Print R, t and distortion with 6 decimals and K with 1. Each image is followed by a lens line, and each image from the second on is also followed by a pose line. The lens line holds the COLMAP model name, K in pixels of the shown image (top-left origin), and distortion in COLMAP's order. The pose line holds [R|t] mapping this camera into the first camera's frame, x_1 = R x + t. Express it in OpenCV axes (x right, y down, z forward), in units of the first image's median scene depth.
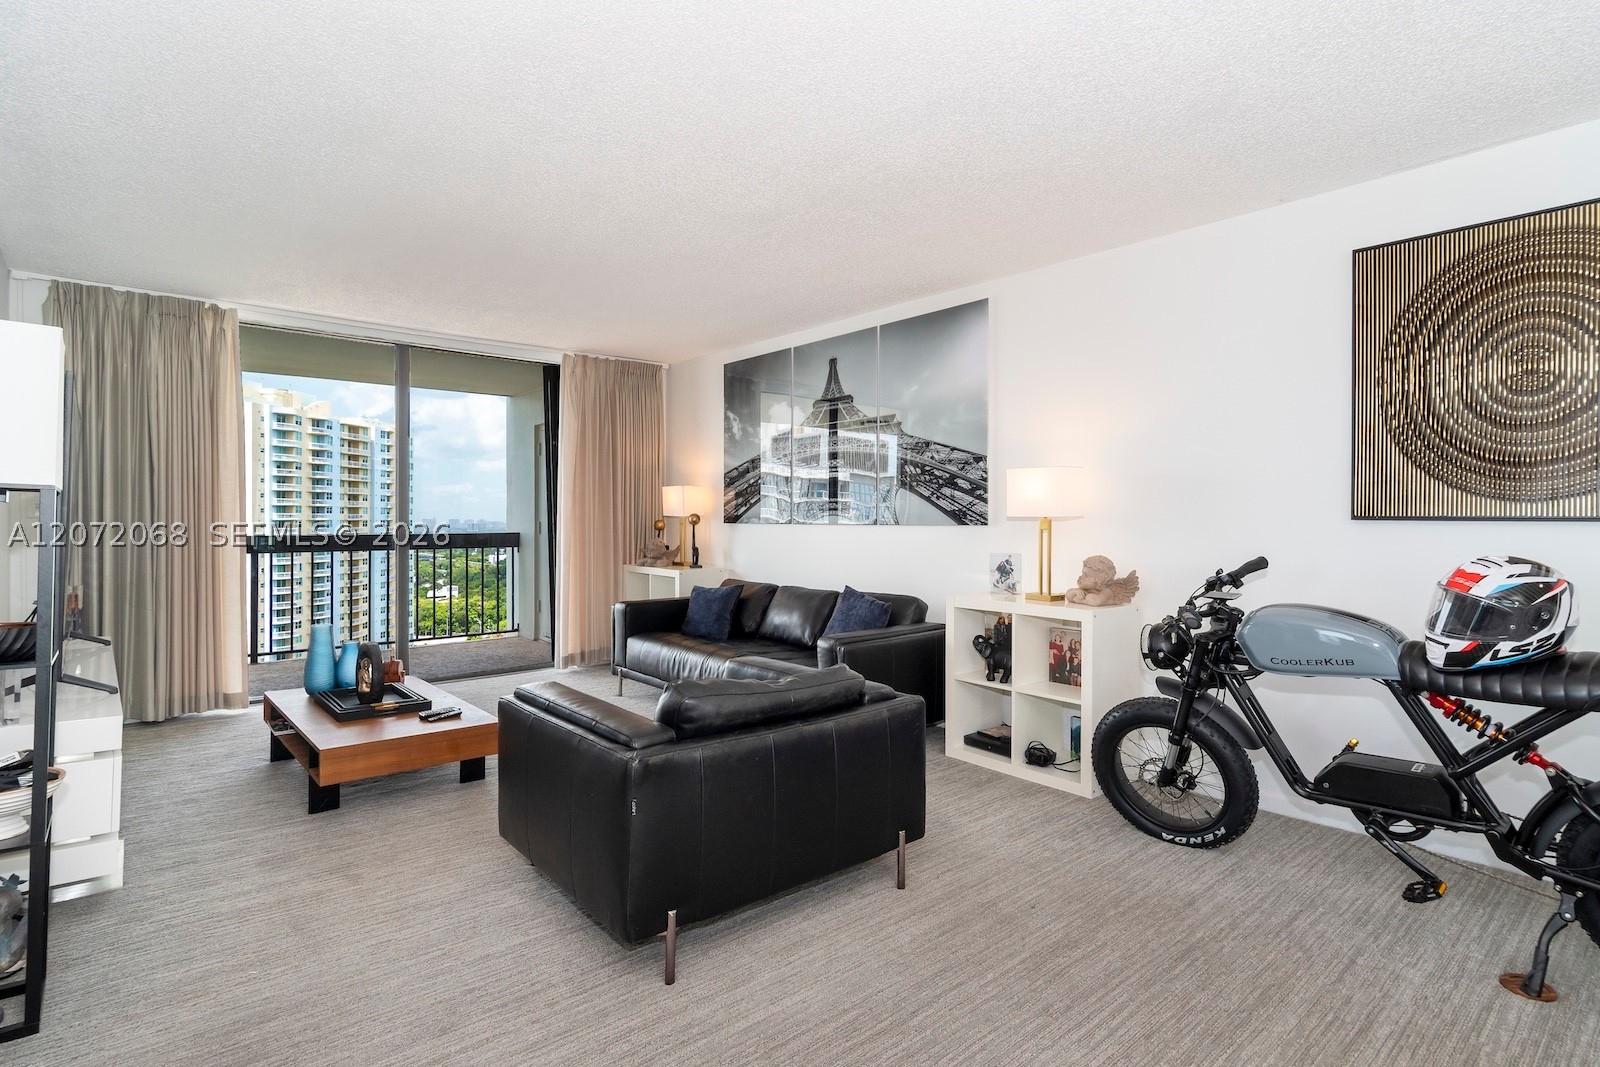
lens RADIAL K [[793.4, 0, 796.3], [0, 793.4, 530.0], [0, 0, 1]] dist [-0.002814, 0.001224]
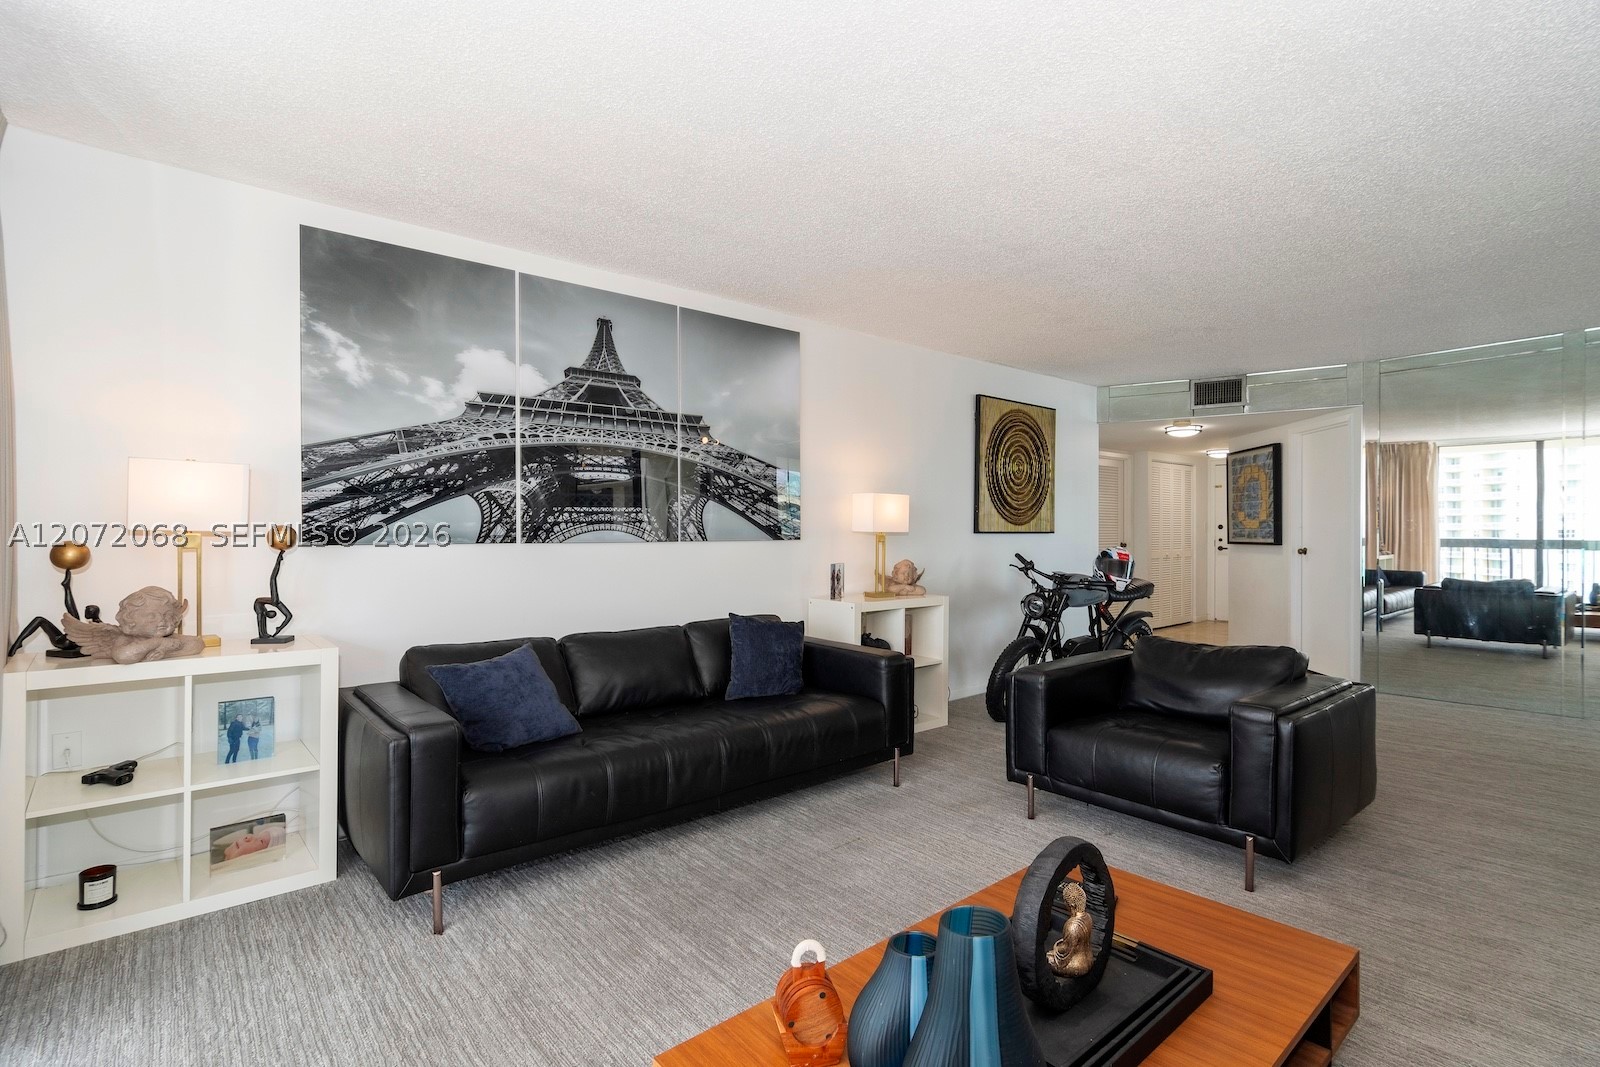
lens RADIAL K [[789.5, 0, 804.5], [0, 789.5, 509.7], [0, 0, 1]] dist [-0.000551, -0.000008]
pose [[-0.006447, 0.011220, 0.999916, -0.772645], [0.003274, 0.999932, -0.011199, -0.032173], [-0.999974, 0.003201, -0.006483, 0.911959]]
